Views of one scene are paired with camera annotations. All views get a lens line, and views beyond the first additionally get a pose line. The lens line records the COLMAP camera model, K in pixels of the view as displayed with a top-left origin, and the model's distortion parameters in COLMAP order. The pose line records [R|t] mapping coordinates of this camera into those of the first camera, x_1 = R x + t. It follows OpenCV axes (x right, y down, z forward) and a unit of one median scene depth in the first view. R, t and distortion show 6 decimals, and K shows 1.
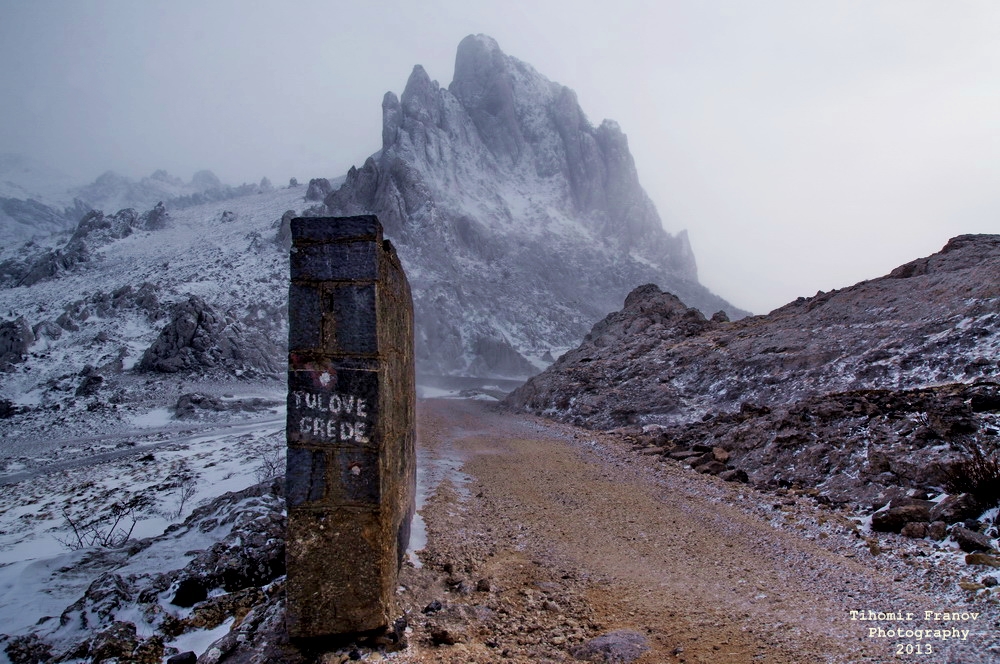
lens RADIAL K [[742.0, 0, 500.0], [0, 742.0, 332.0], [0, 0, 1]] dist [-0.125126, 0.119794]
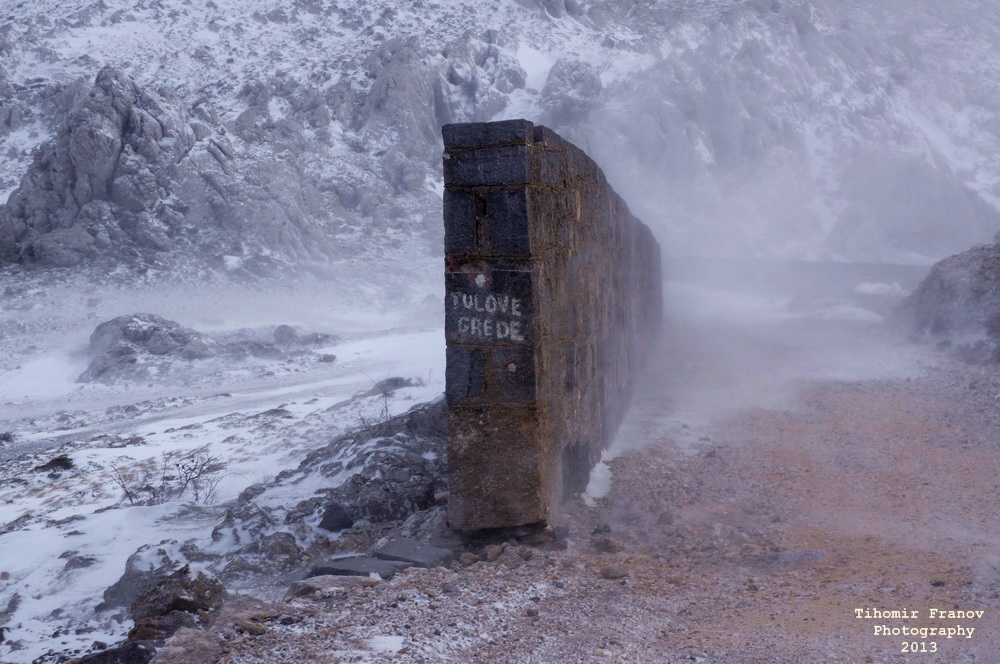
lens RADIAL K [[2166.3, 0, 500.0], [0, 2166.3, 332.0], [0, 0, 1]] dist [0.372766, 0.048715]
pose [[0.978626, -0.012395, -0.205273, 0.254119], [0.031433, 0.995469, 0.089744, -0.083694], [0.203230, -0.094279, 0.974581, -1.209970]]
